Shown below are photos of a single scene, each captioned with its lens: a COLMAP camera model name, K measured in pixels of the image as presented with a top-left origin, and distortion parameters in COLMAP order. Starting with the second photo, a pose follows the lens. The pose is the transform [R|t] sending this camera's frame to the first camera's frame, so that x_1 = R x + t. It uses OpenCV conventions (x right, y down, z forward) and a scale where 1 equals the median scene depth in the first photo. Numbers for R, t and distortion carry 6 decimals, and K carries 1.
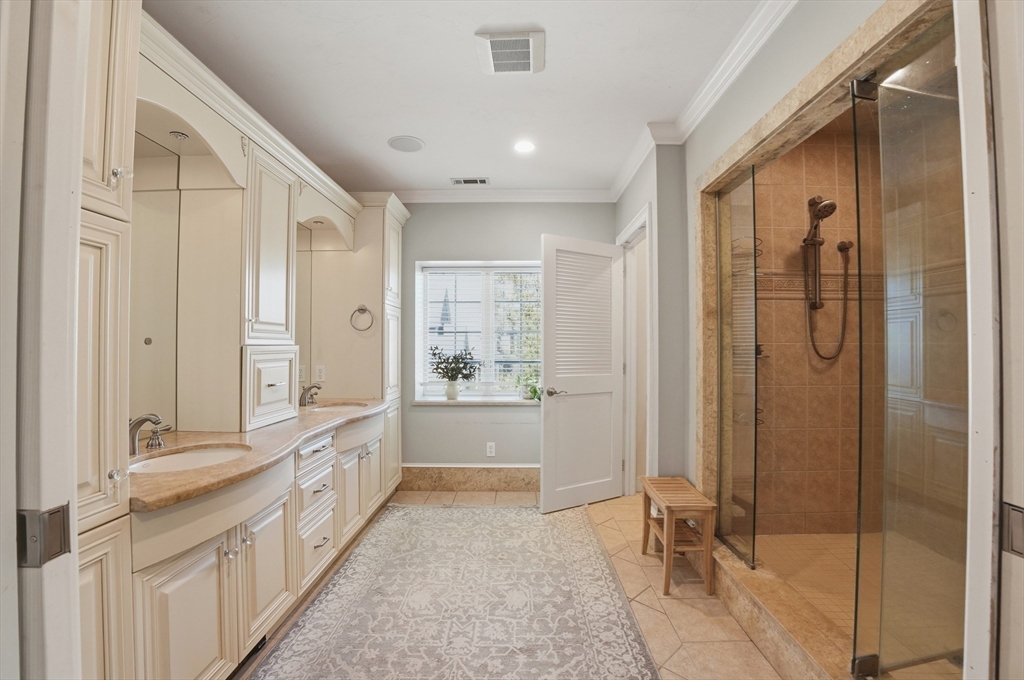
lens RADIAL K [[459.8, 0, 516.9], [0, 459.8, 348.0], [0, 0, 1]] dist [-0.067966, 0.014479]
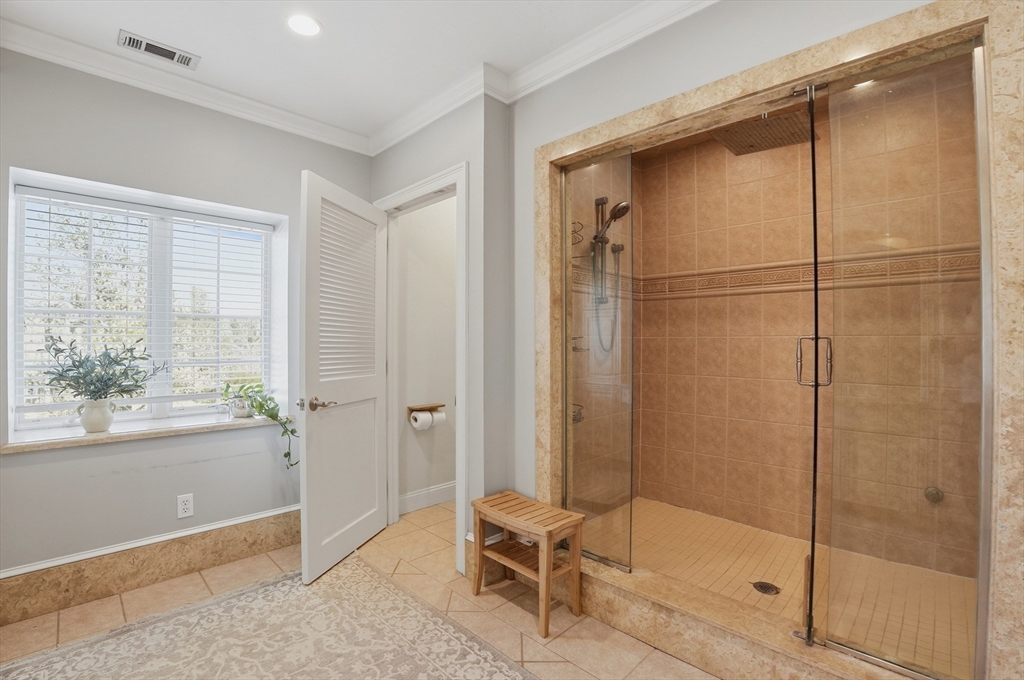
lens RADIAL K [[459.8, 0, 516.9], [0, 459.8, 348.0], [0, 0, 1]] dist [-0.067966, 0.014479]
pose [[0.691006, -0.006291, 0.722822, -0.214365], [-0.000010, 0.999962, 0.008712, 0.006042], [-0.722849, -0.006027, 0.690979, 0.333625]]
